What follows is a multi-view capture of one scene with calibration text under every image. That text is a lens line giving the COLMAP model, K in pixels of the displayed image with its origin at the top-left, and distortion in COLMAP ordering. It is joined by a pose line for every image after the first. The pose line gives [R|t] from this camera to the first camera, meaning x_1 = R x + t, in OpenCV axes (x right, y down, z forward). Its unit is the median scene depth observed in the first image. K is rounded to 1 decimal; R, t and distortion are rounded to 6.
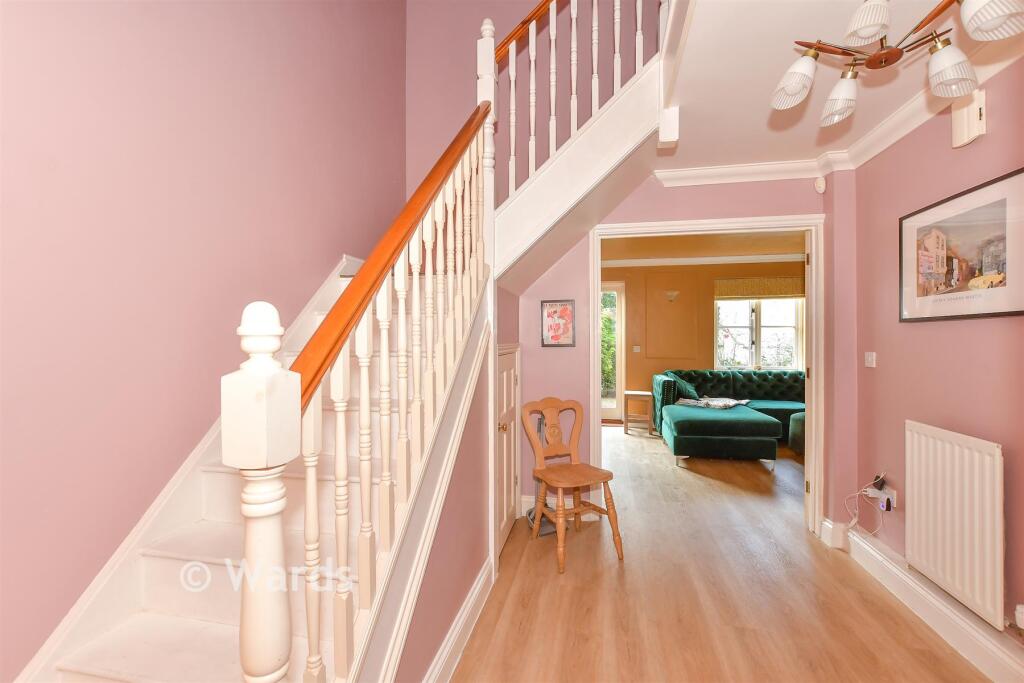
lens RADIAL K [[456.1, 0, 512.1], [0, 456.1, 341.6], [0, 0, 1]] dist [-0.000001, -0.000094]
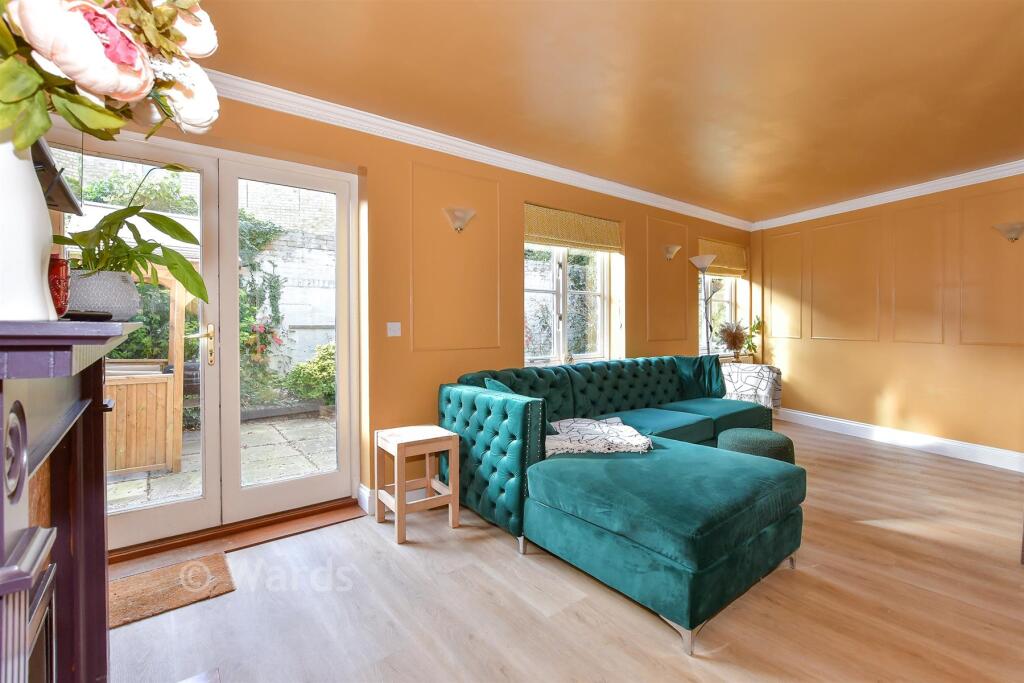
lens RADIAL K [[456.1, 0, 511.7], [0, 456.1, 331.8], [0, 0, 1]] dist [-0.000001, -0.000094]
pose [[0.643738, -0.005992, 0.765222, 0.013124], [0.002839, 0.999981, 0.005442, 0.018072], [-0.765240, -0.001331, 0.643743, 0.652666]]
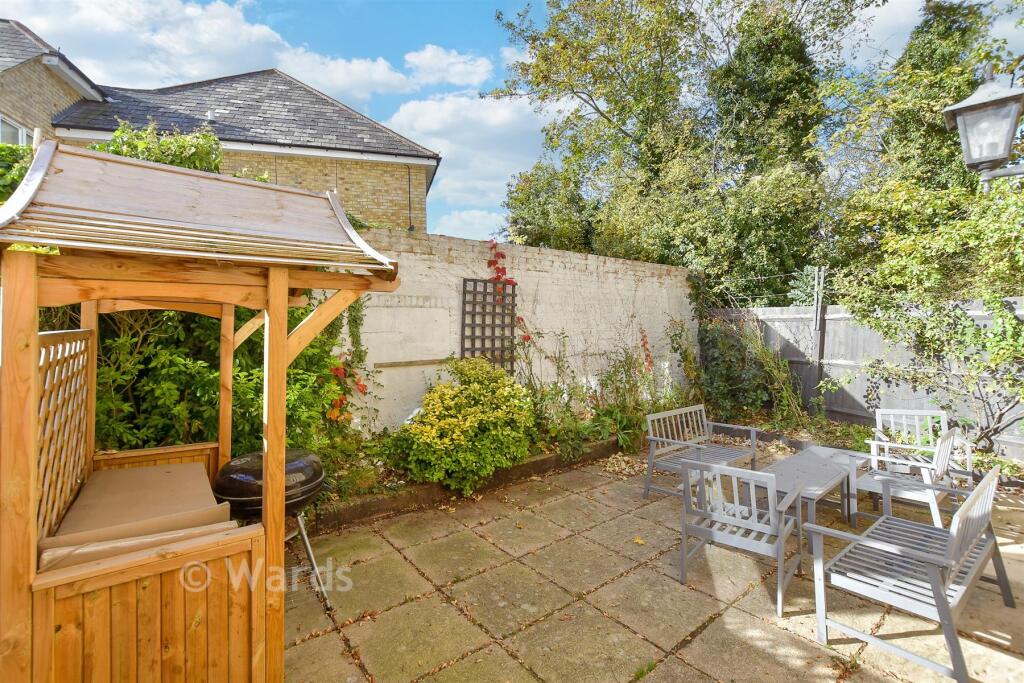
lens RADIAL K [[456.1, 0, 509.0], [0, 456.1, 339.5], [0, 0, 1]] dist [-0.000001, -0.000094]
pose [[0.652699, -0.019299, 0.757372, 0.039100], [0.025630, 0.999666, 0.003386, 0.000498], [-0.757184, 0.017202, 0.652975, 0.822311]]
